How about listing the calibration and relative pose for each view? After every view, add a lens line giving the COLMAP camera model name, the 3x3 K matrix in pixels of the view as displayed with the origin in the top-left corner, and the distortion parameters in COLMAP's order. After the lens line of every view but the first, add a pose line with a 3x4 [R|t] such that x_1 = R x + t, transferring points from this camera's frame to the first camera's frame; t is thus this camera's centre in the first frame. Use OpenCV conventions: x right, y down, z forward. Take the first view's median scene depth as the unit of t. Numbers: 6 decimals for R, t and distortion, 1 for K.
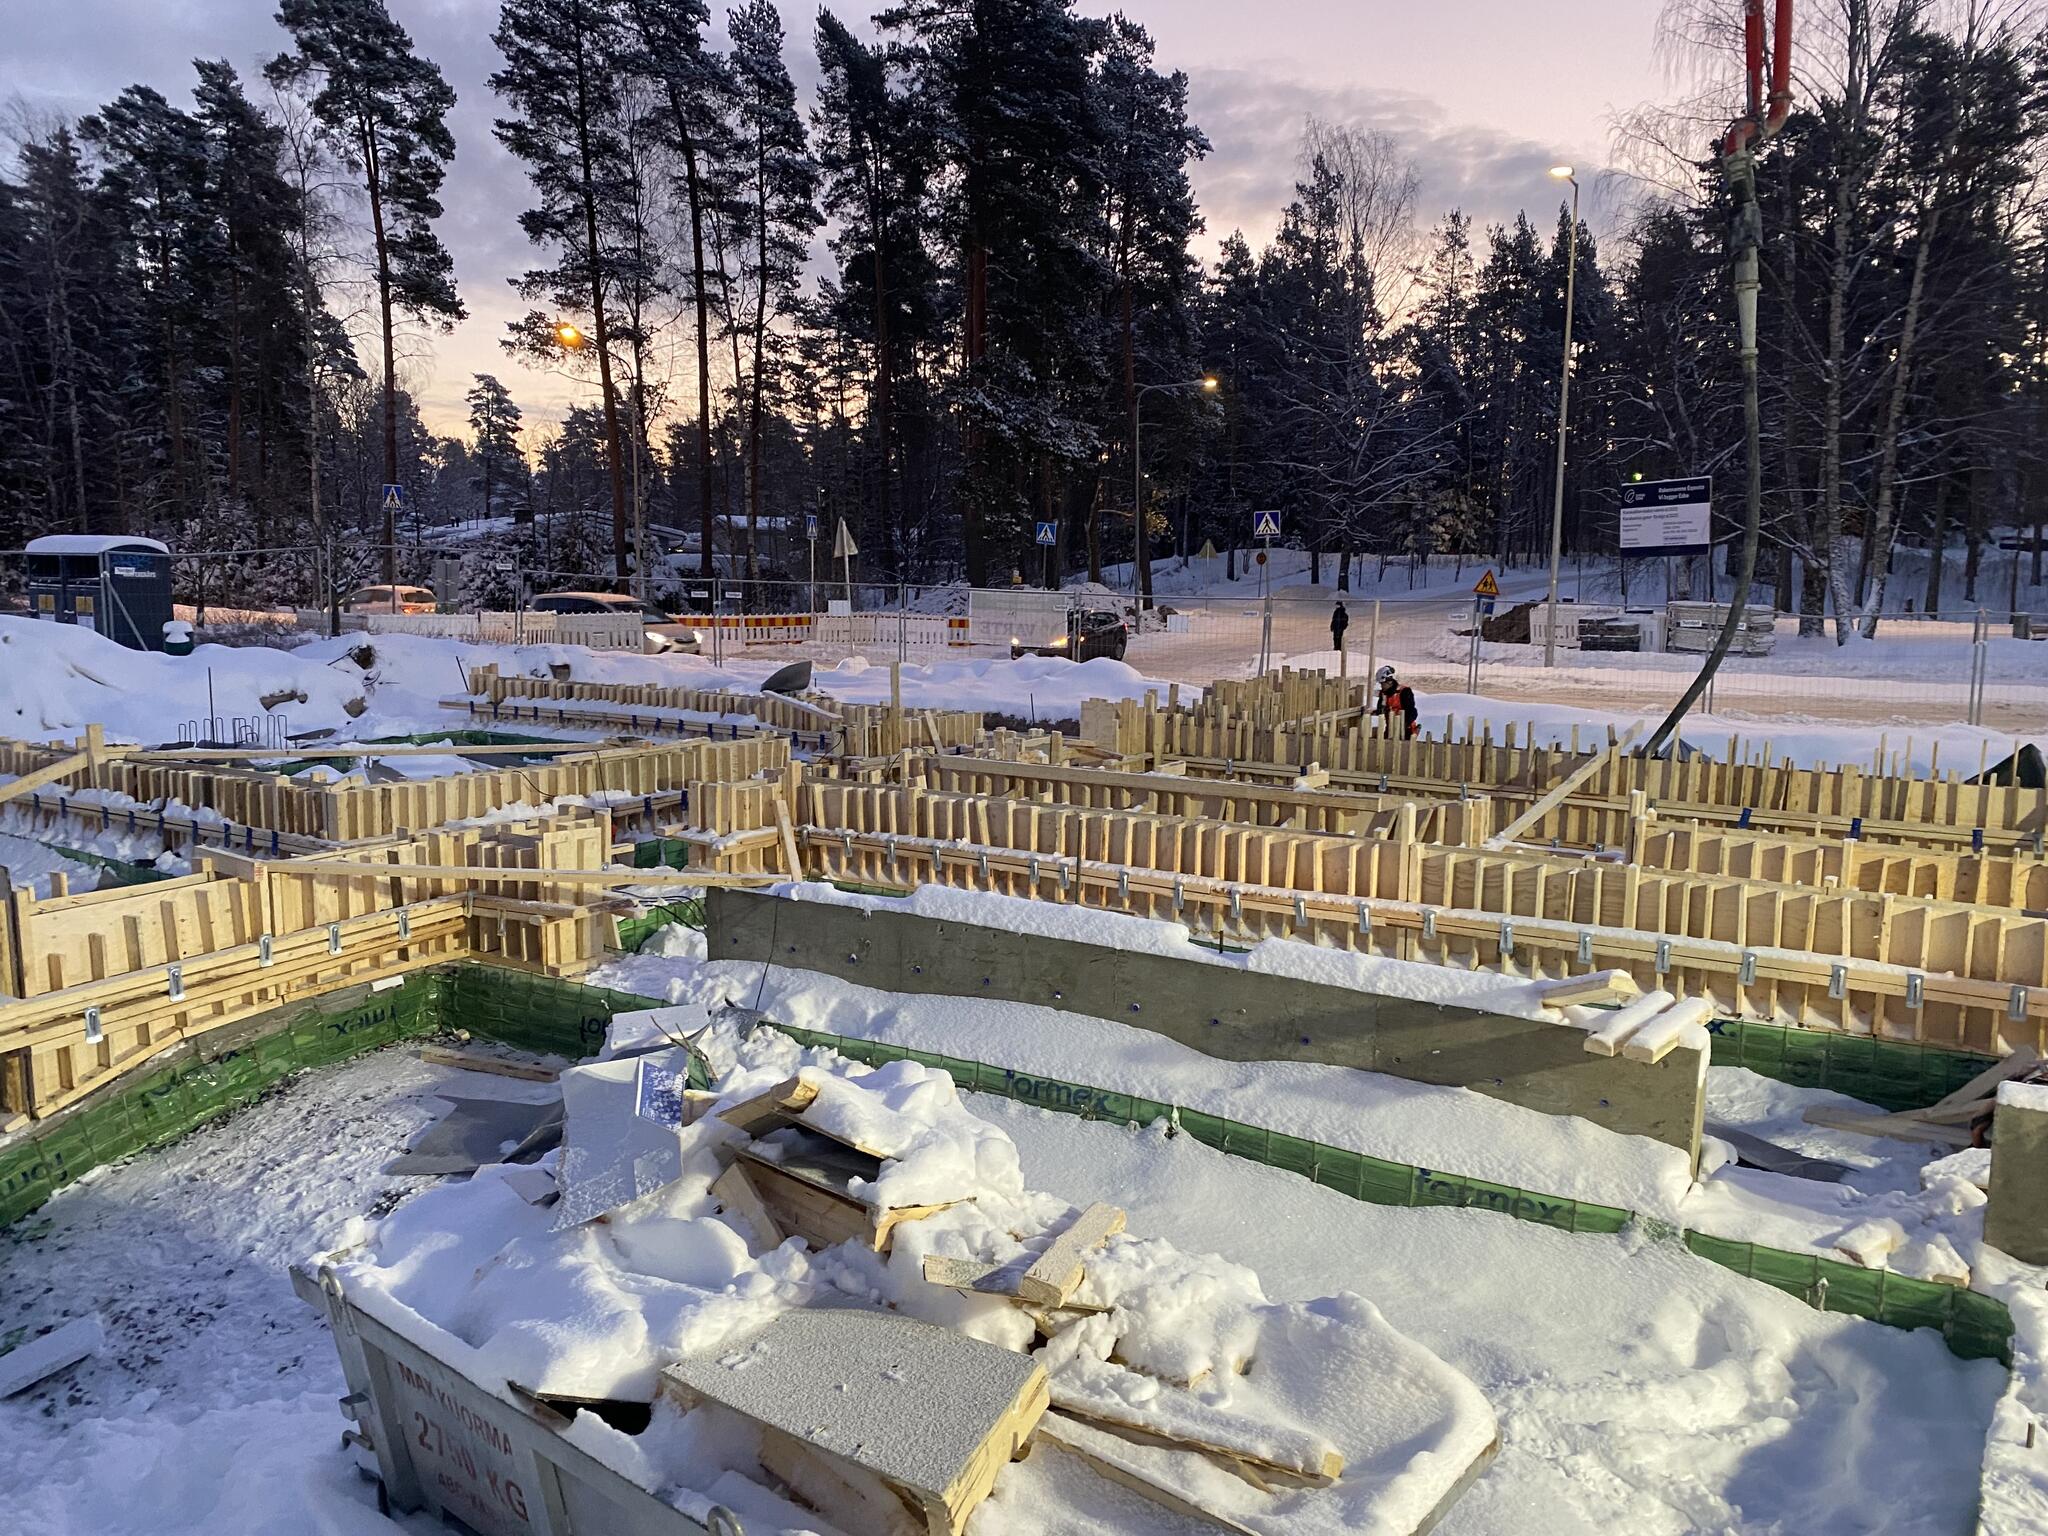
lens RADIAL K [[1541.0, 0, 1024.0], [0, 1541.0, 768.0], [0, 0, 1]] dist [0.010870, -0.004097]
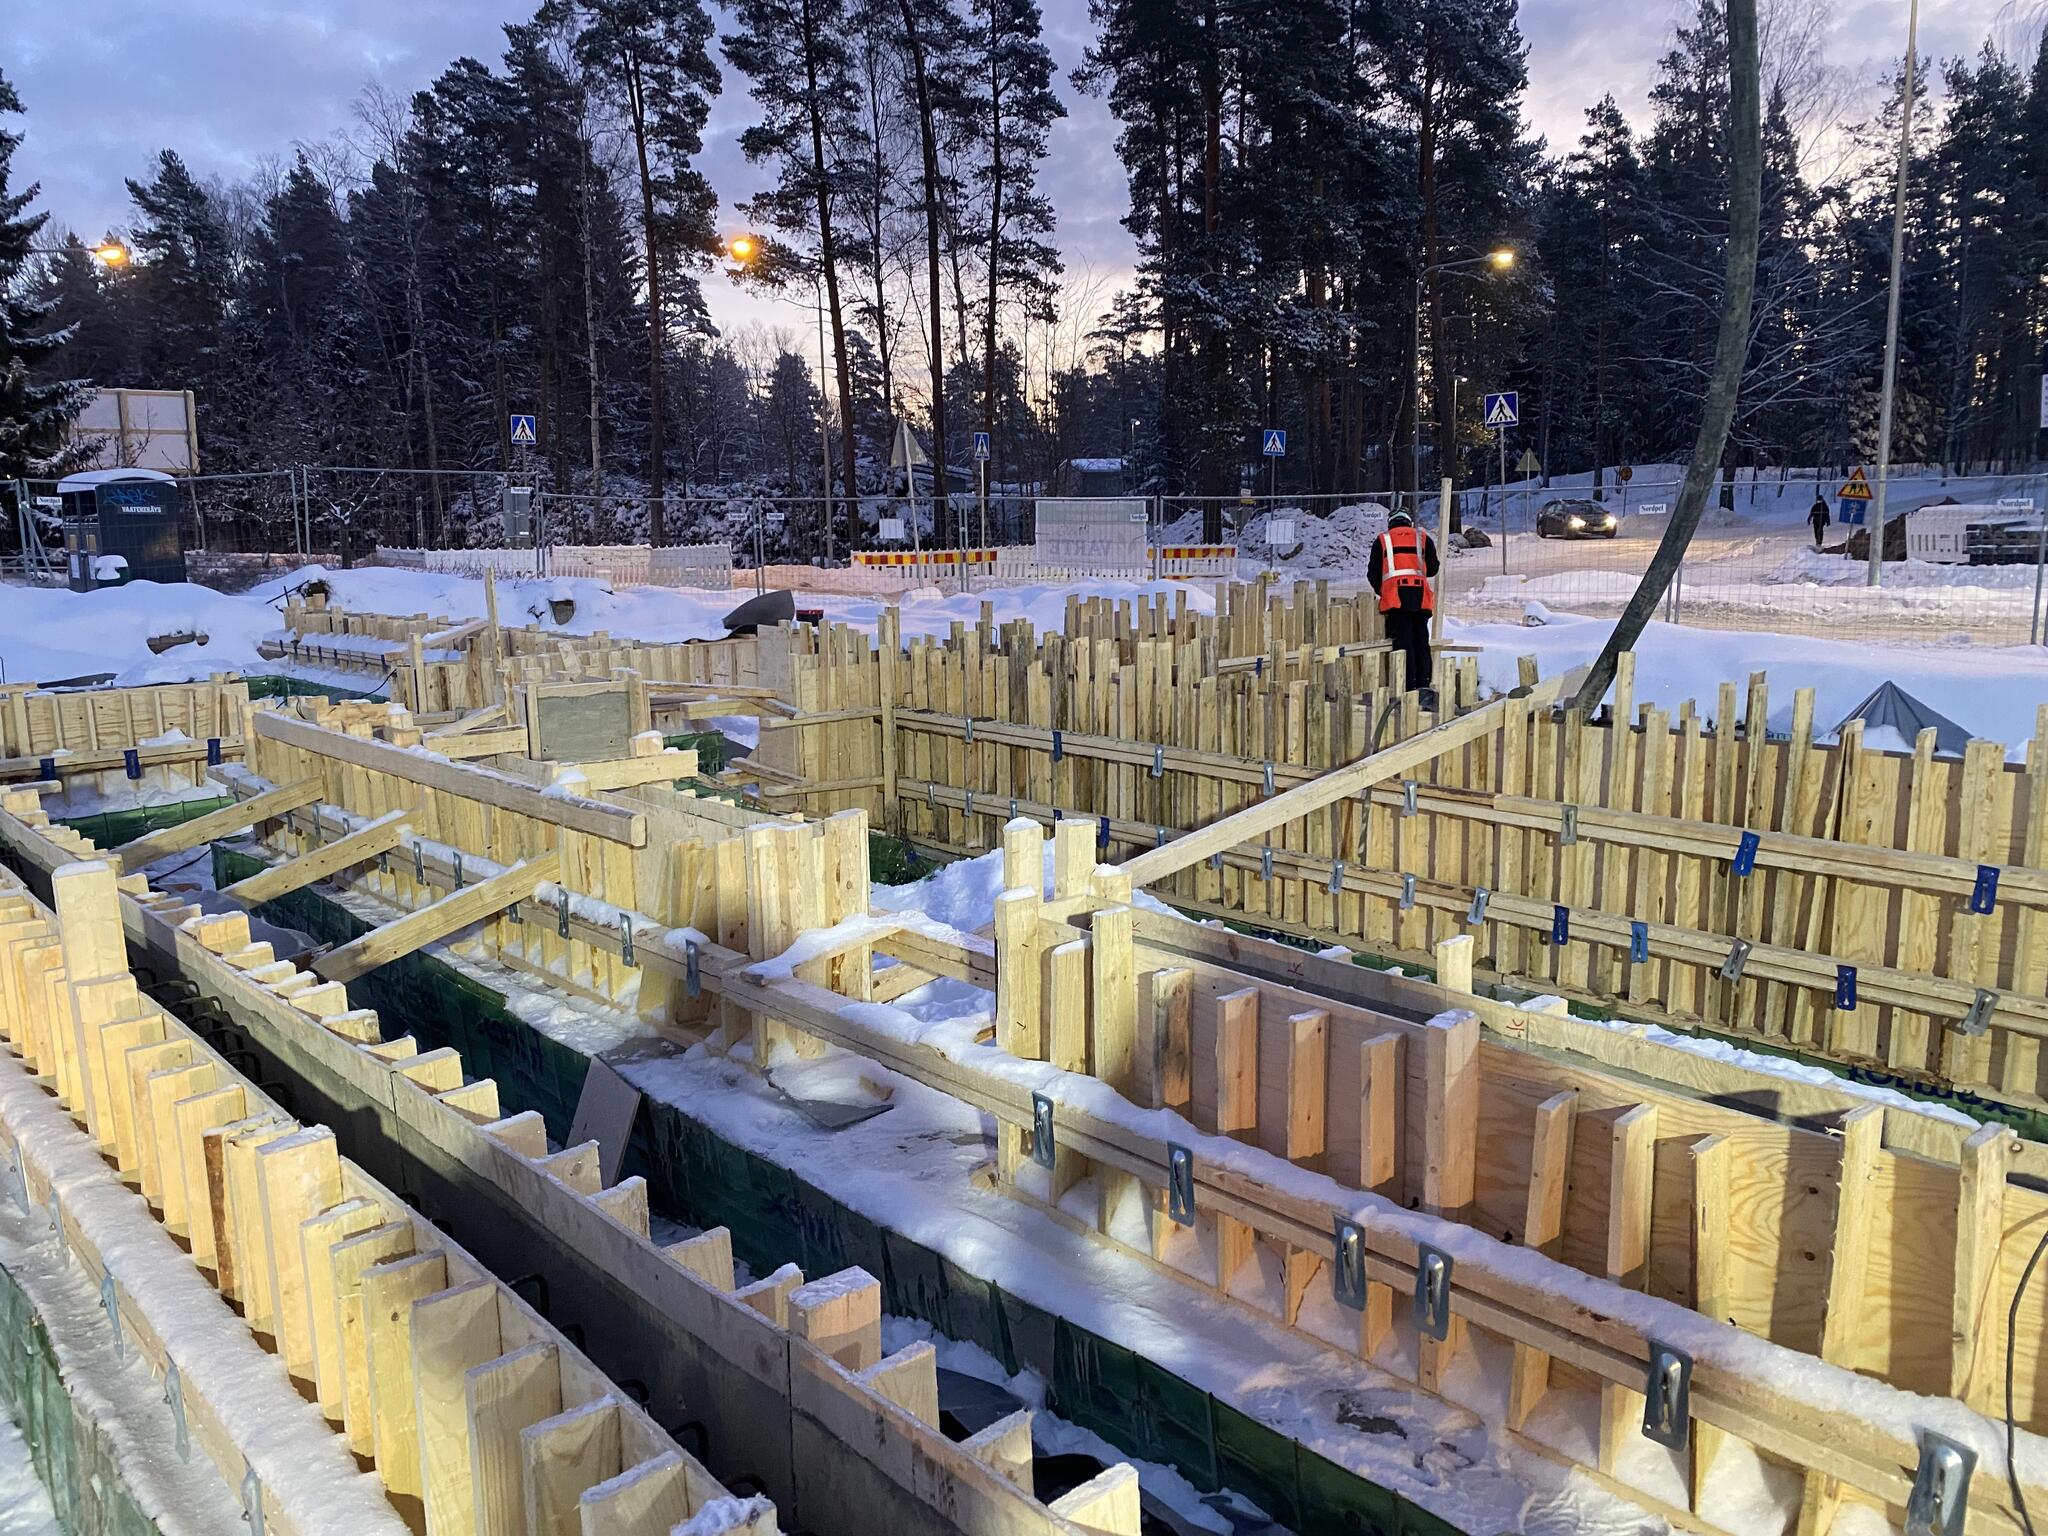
lens RADIAL K [[1544.8, 0, 1023.0], [0, 1544.8, 740.6], [0, 0, 1]] dist [0.004109, 0.005664]
pose [[0.962891, 0.009180, -0.269733, 0.085761], [-0.005094, 0.999861, 0.015846, -0.001722], [0.269841, -0.013884, 0.962805, 0.111321]]
